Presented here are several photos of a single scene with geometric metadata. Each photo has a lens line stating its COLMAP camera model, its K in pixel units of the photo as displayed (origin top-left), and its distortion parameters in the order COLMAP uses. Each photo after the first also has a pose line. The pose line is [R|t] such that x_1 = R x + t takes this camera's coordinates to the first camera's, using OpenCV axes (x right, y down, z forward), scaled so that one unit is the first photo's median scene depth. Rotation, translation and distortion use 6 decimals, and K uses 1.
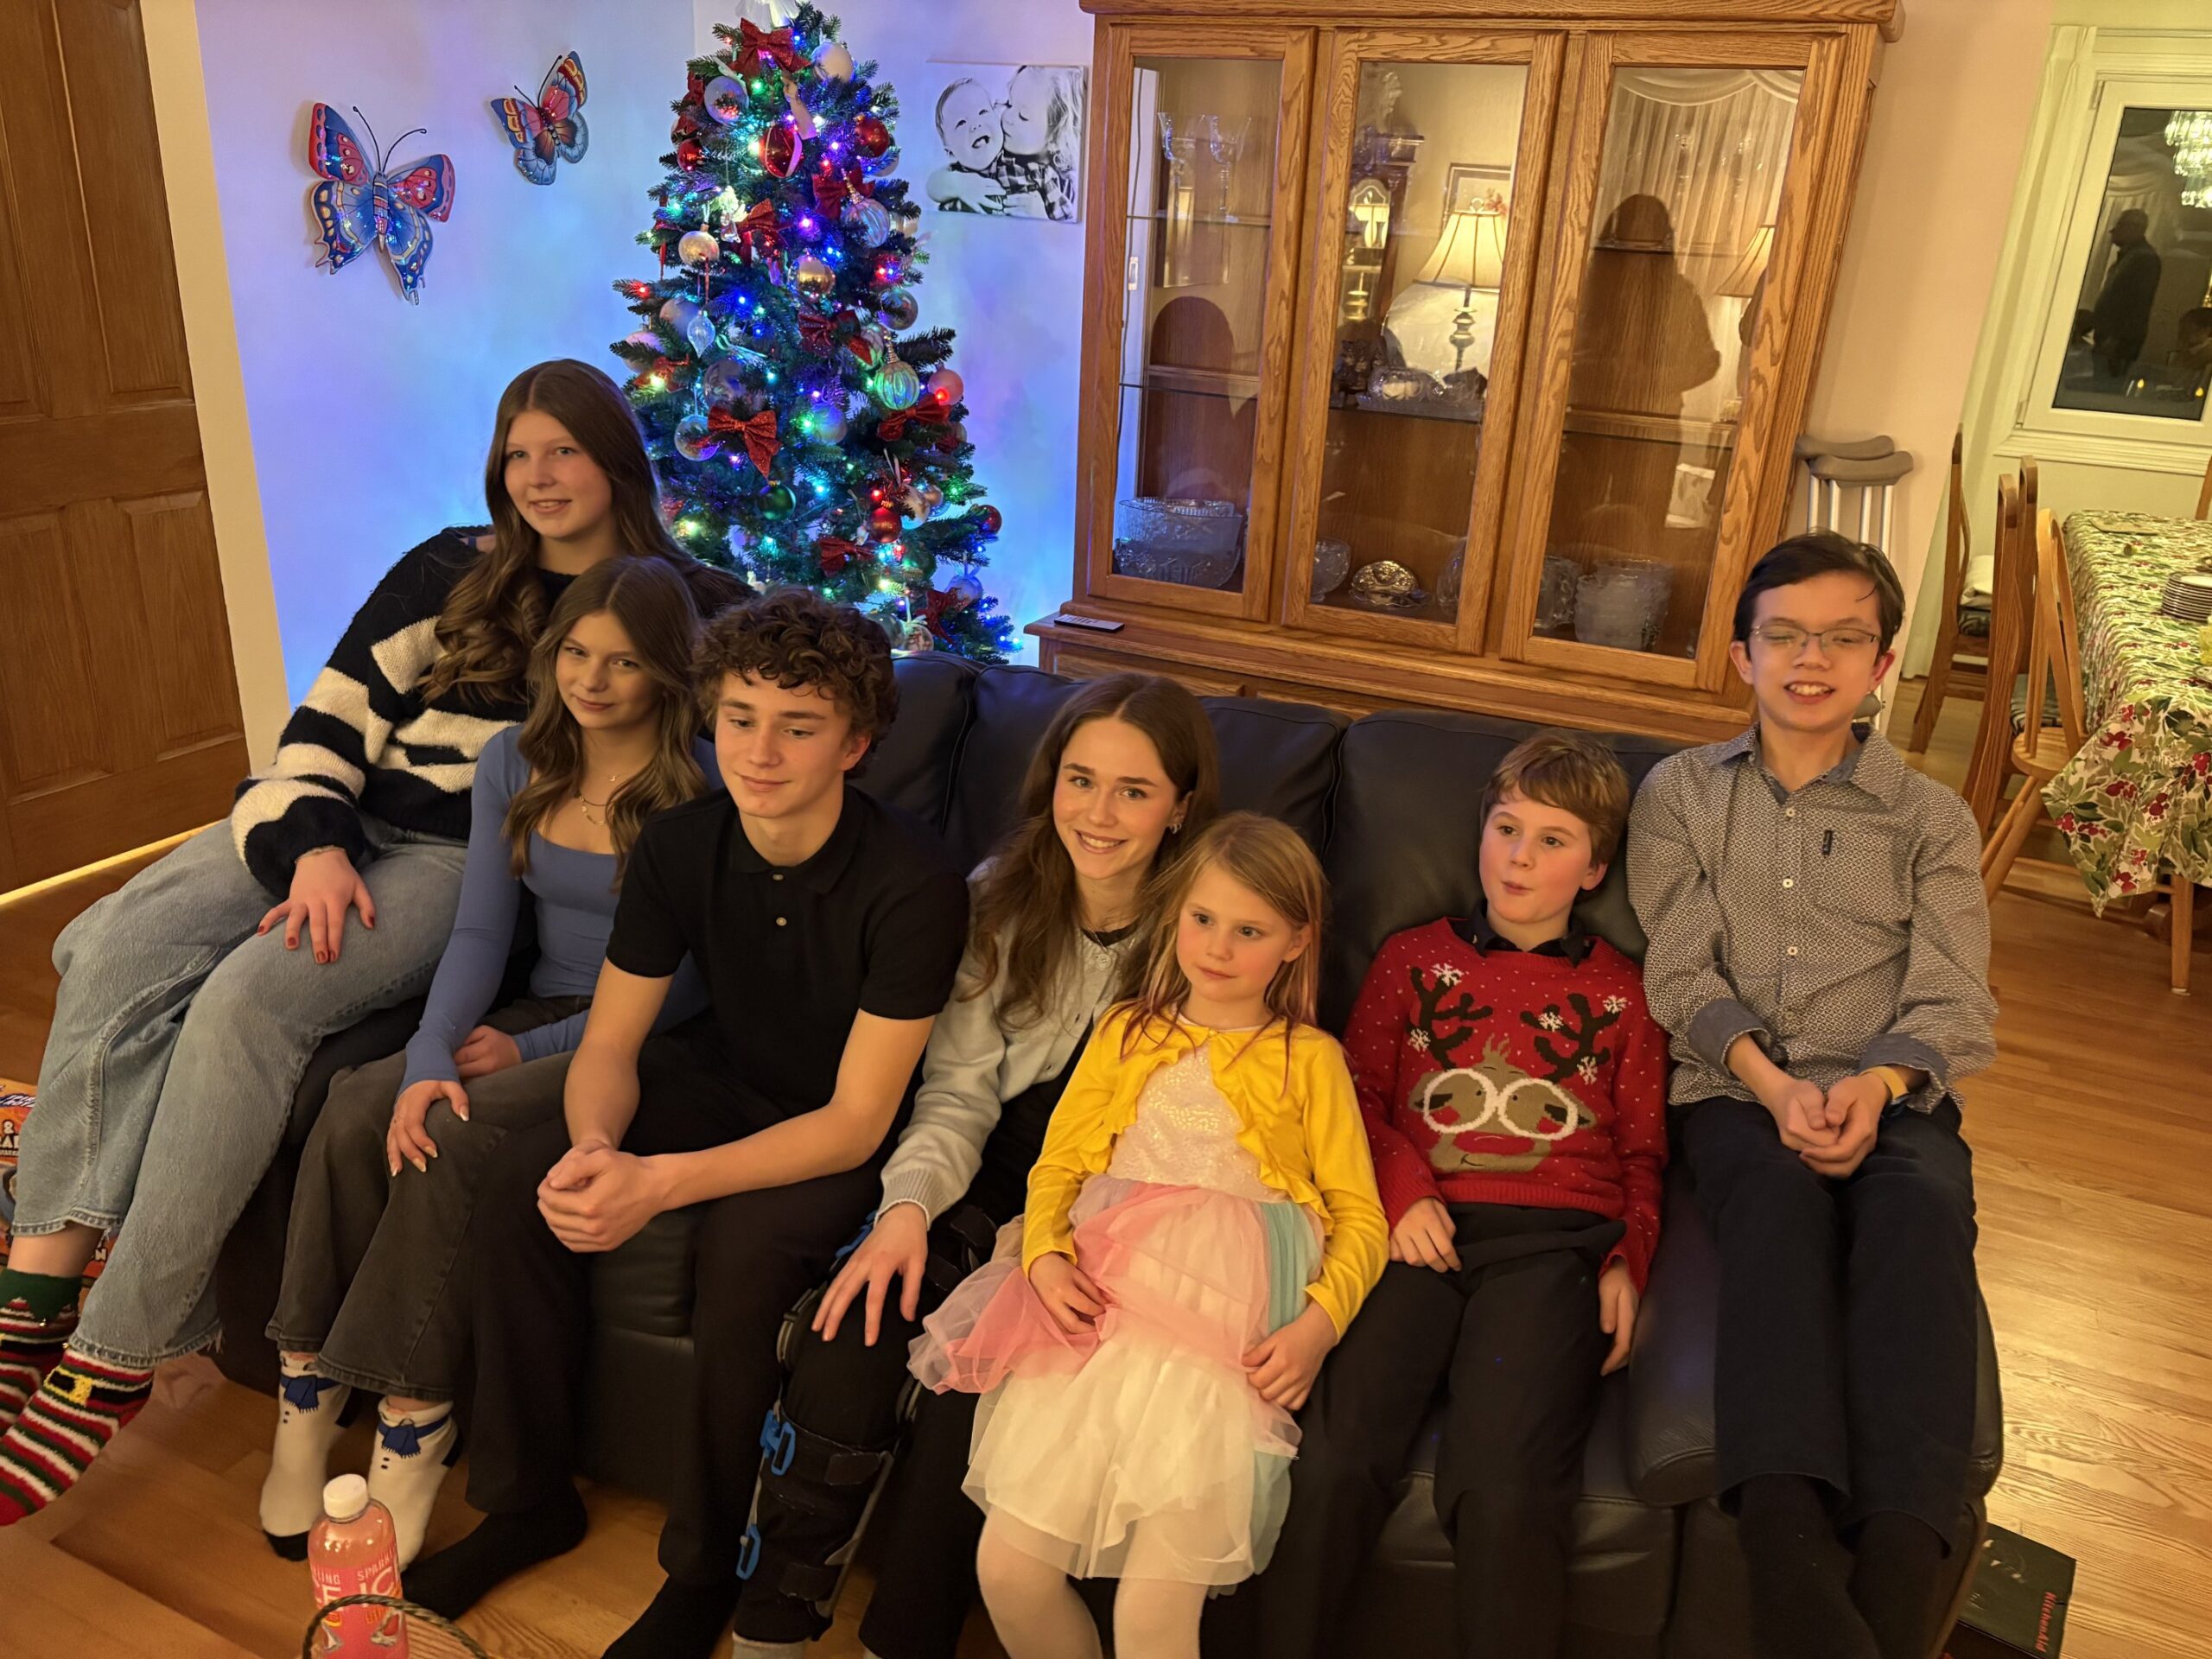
lens RADIAL K [[1675.5, 0, 1119.1], [0, 1675.5, 826.8], [0, 0, 1]] dist [0.042921, -0.046848]
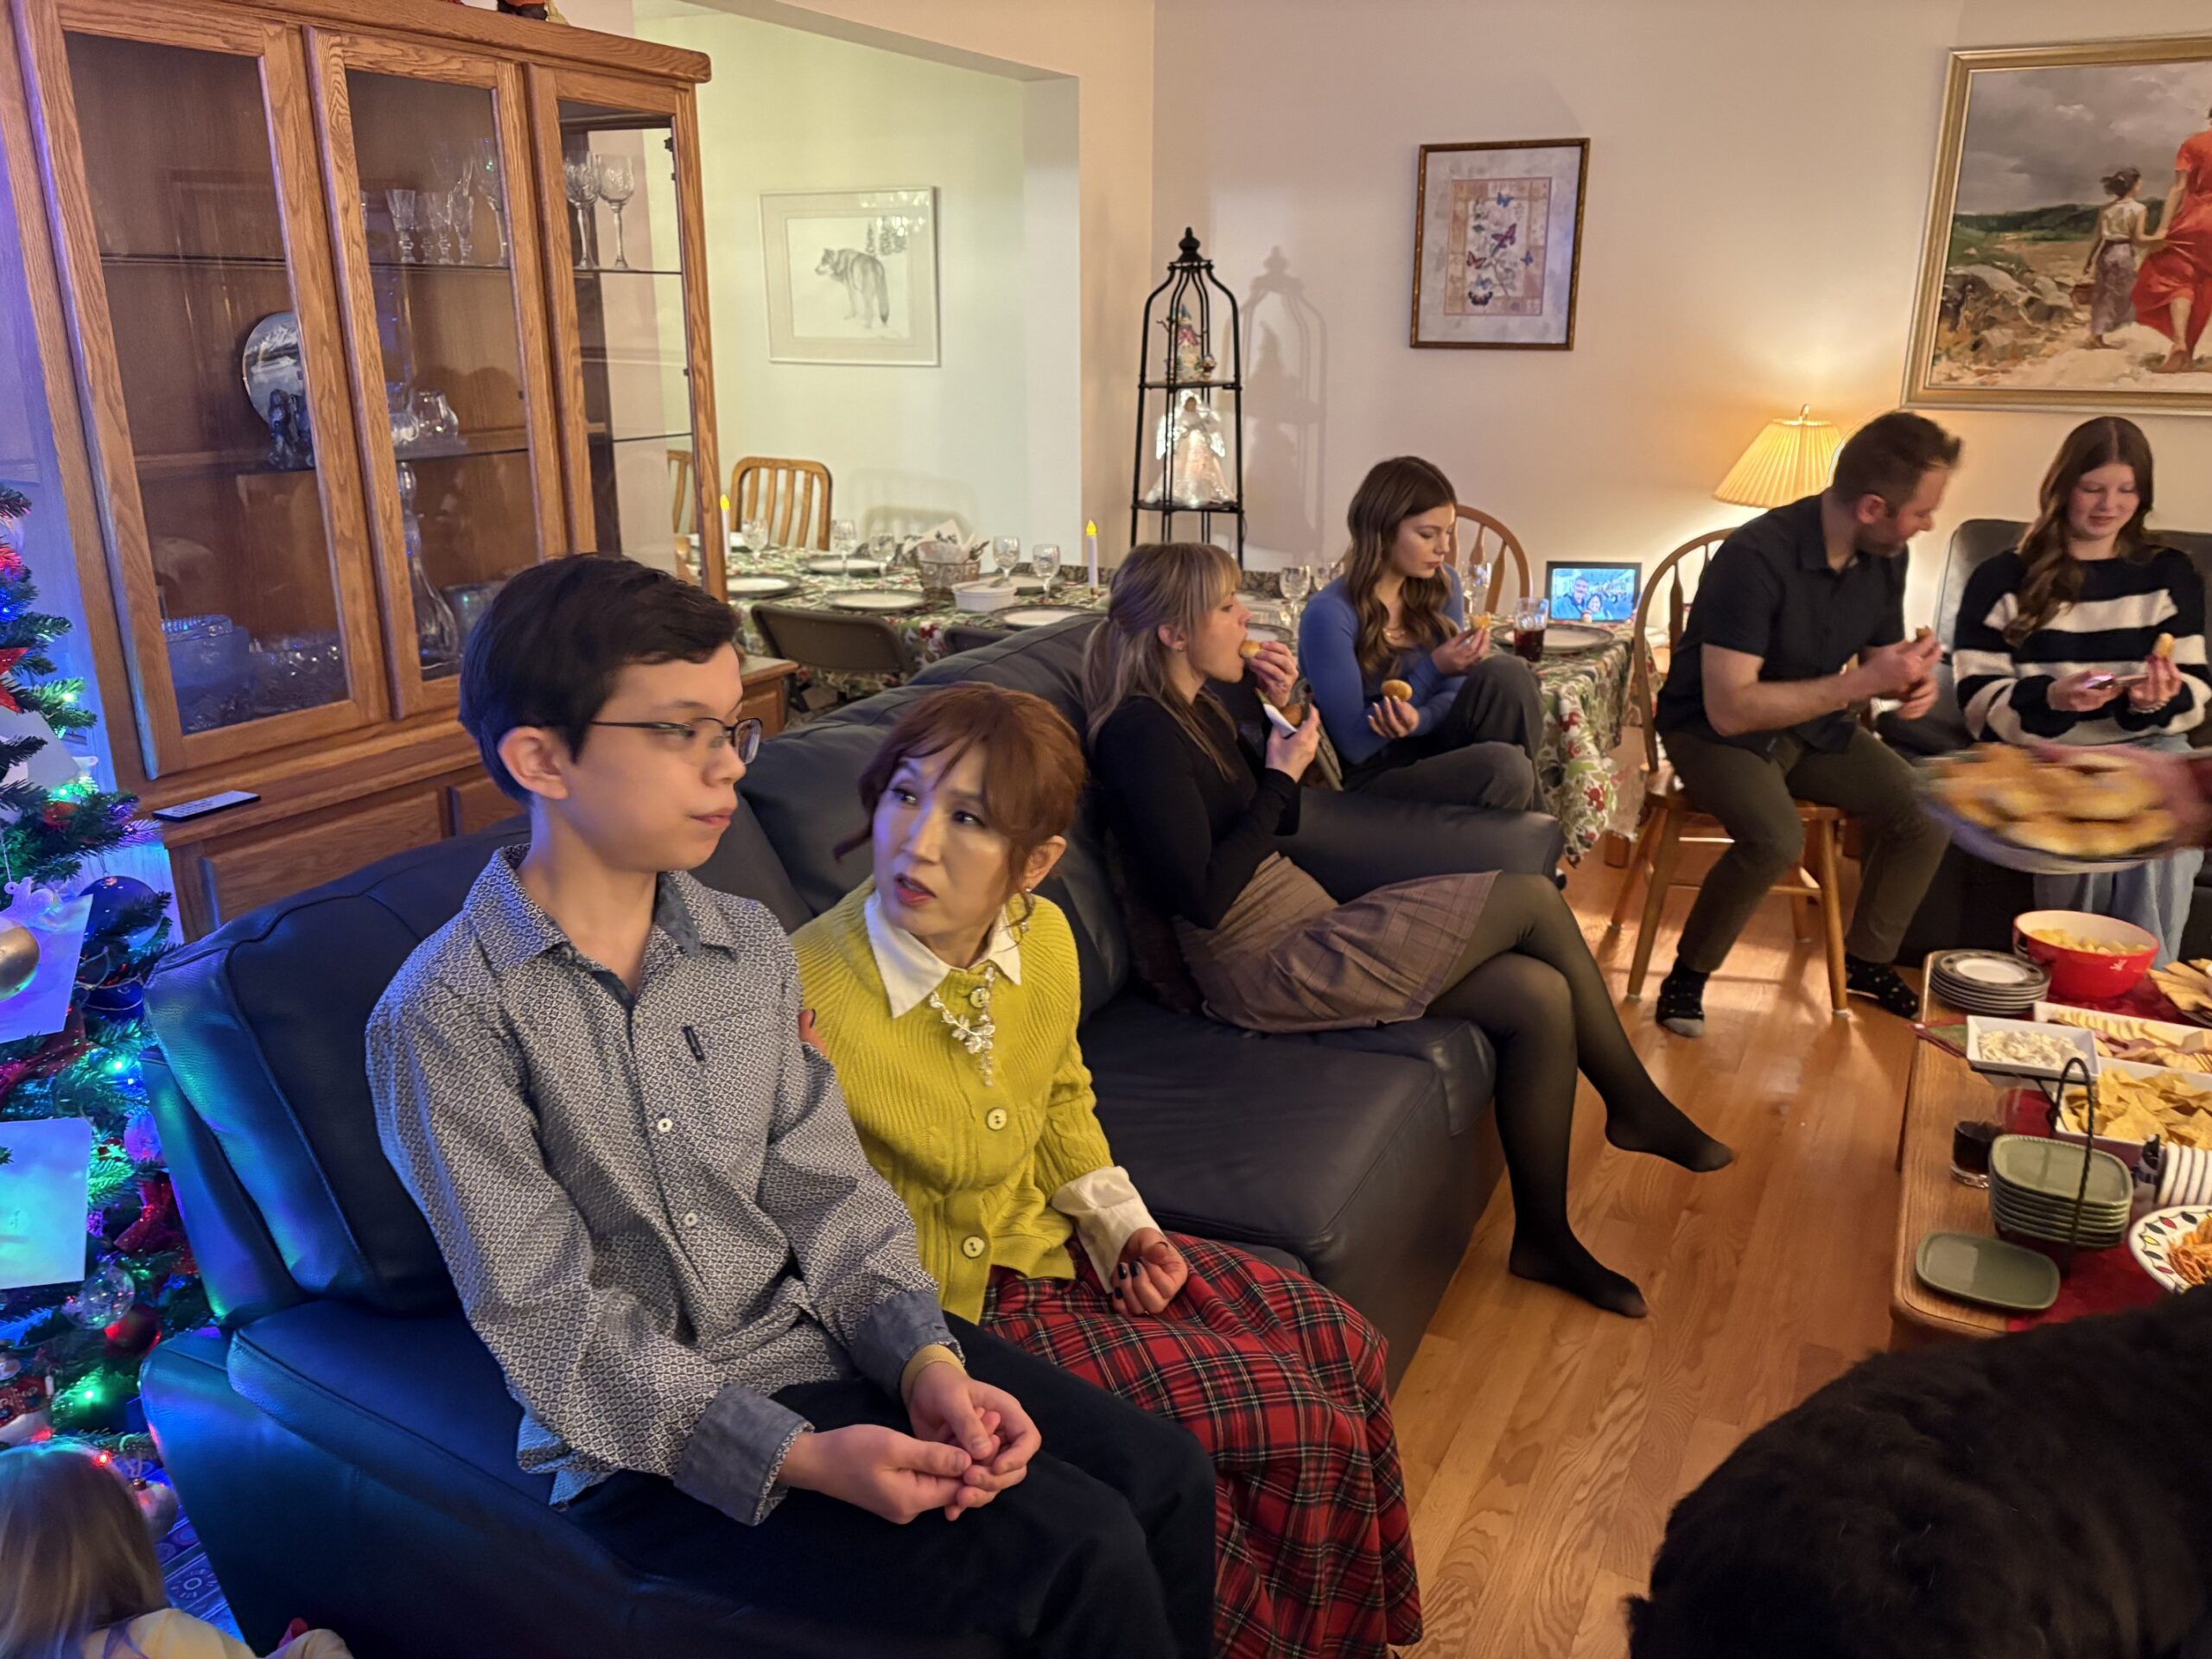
lens RADIAL K [[1675.5, 0, 1108.1], [0, 1675.5, 801.6], [0, 0, 1]] dist [0.042921, -0.046848]
pose [[0.049543, -0.333064, 0.941602, -0.716934], [0.353366, 0.887628, 0.295379, -0.212651], [-0.934172, 0.318096, 0.161669, 0.550999]]
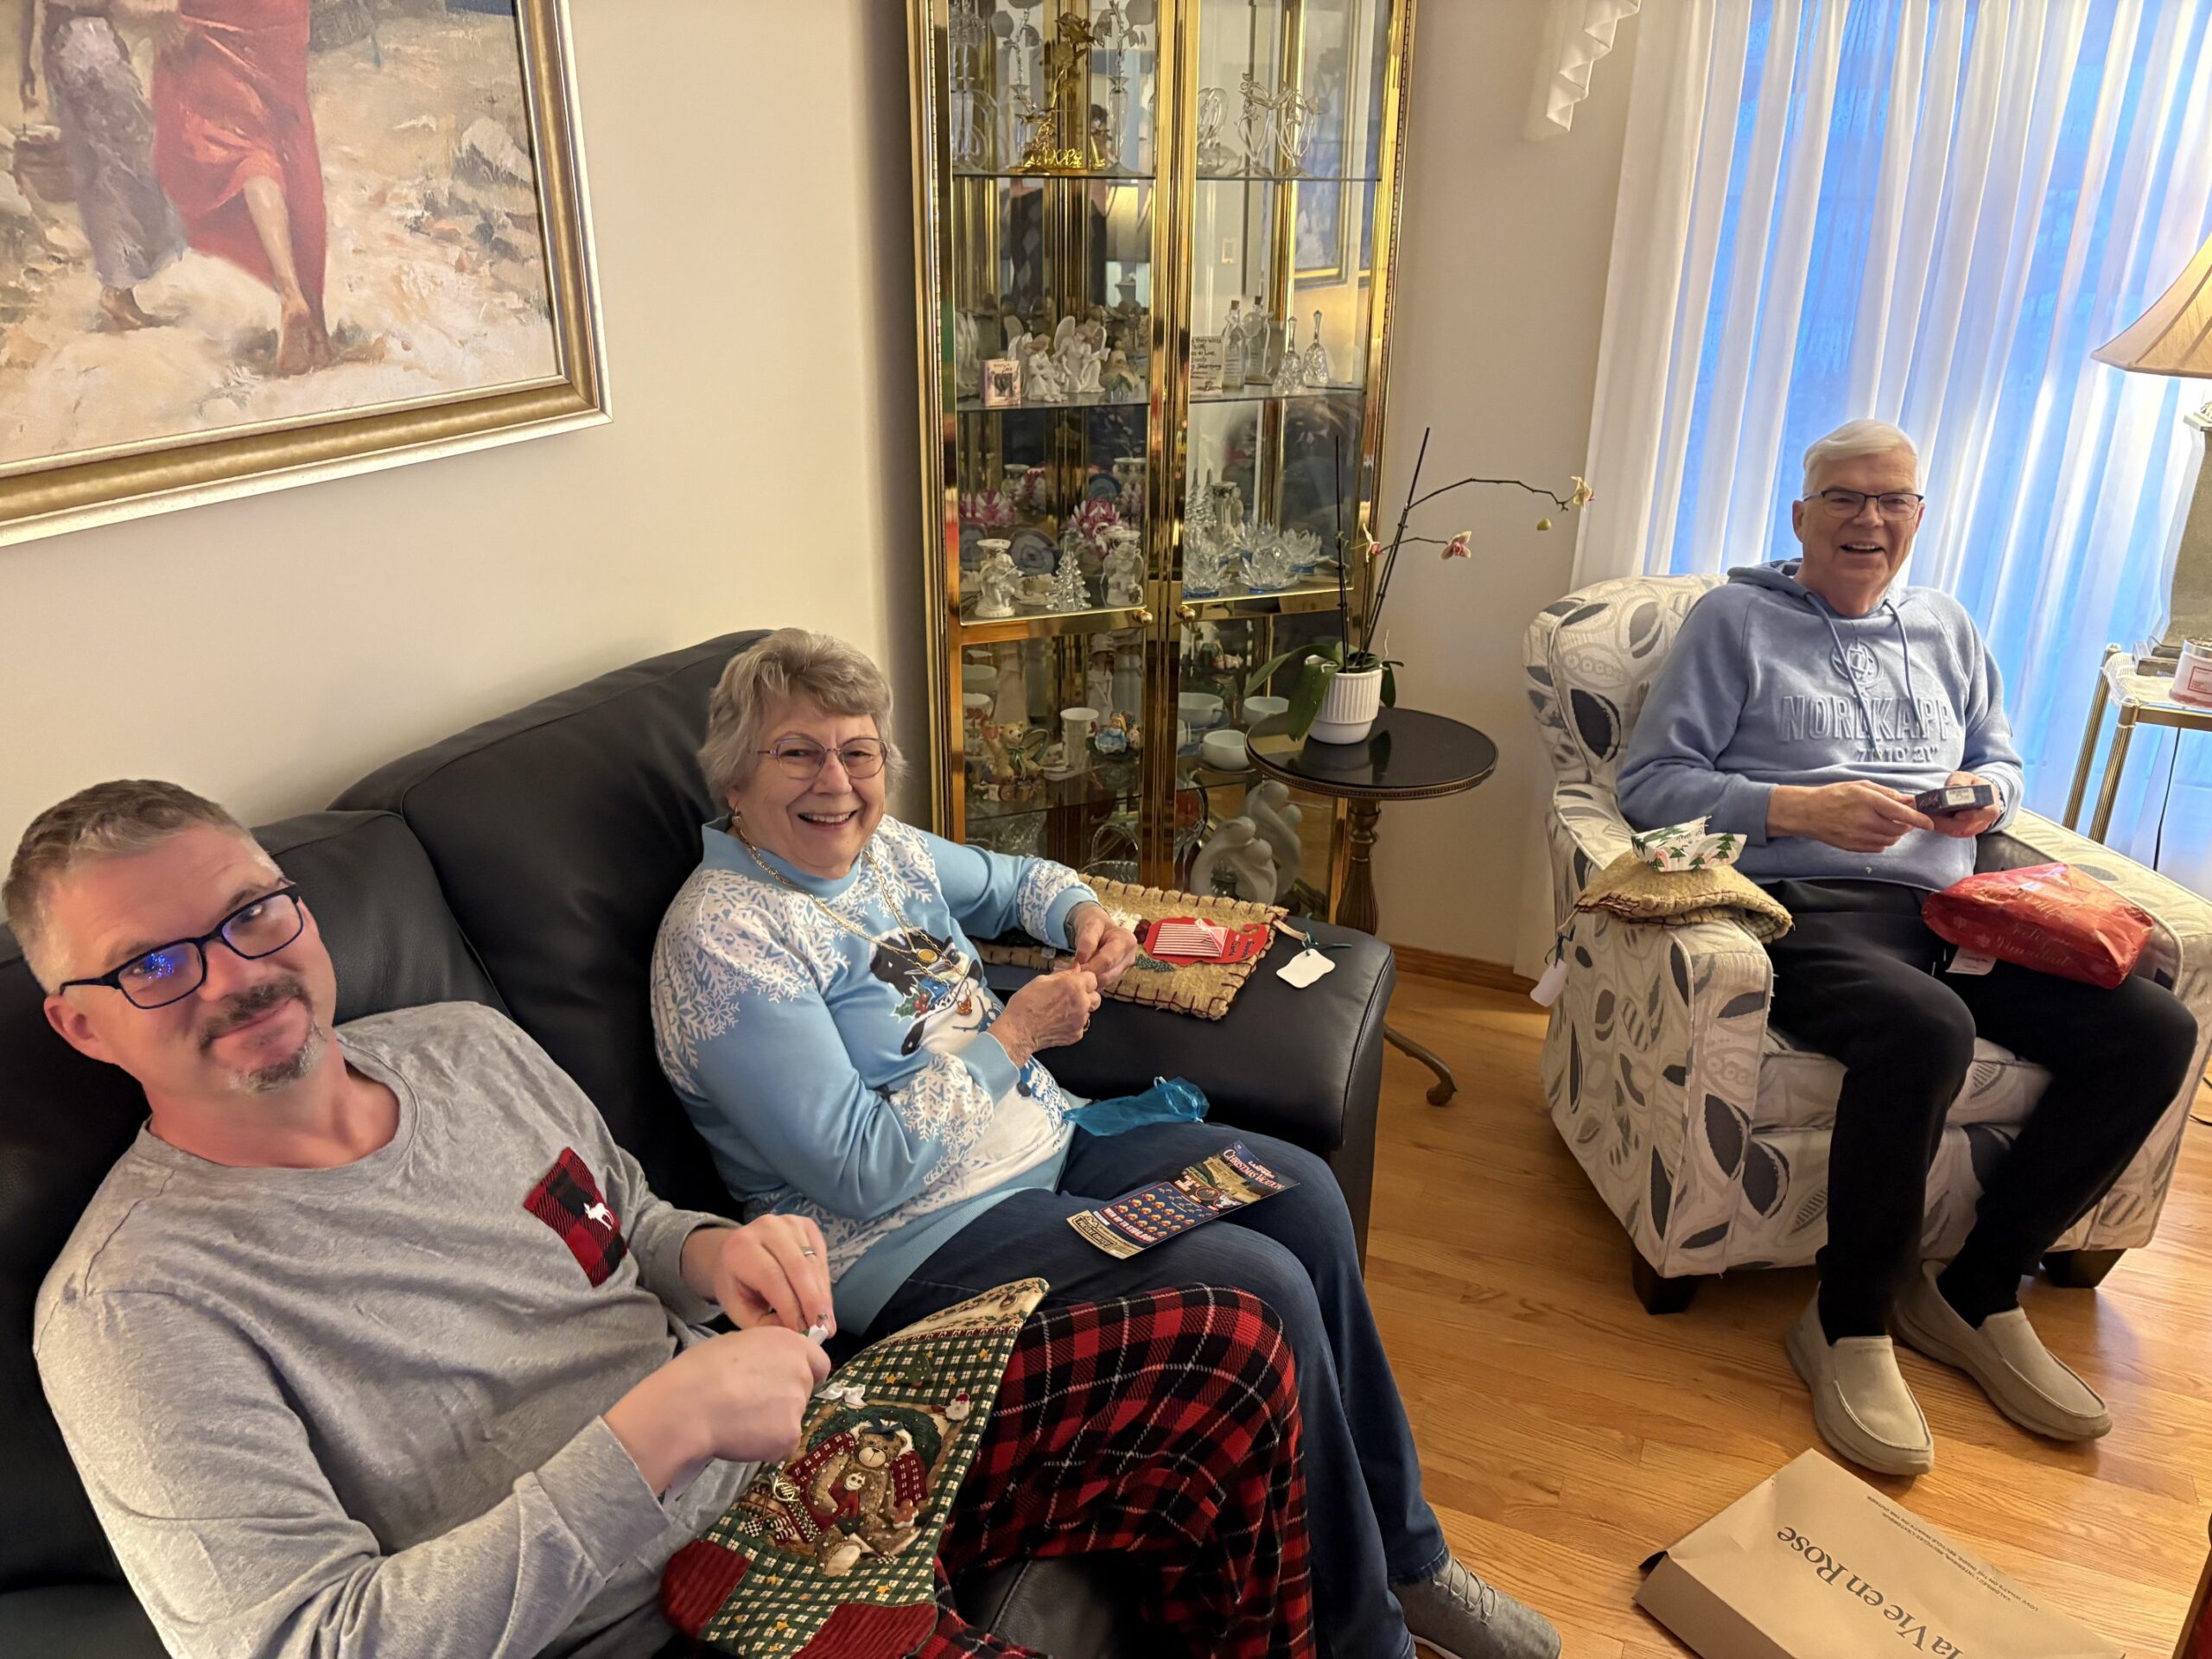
lens RADIAL K [[1675.5, 0, 1116.4], [0, 1675.5, 822.3], [0, 0, 1]] dist [0.042921, -0.046848]
pose [[-0.997818, -0.065073, 0.011186, 0.488397], [-0.040787, 0.740707, 0.670589, -0.075315], [-0.051923, 0.668669, -0.741745, 0.335556]]
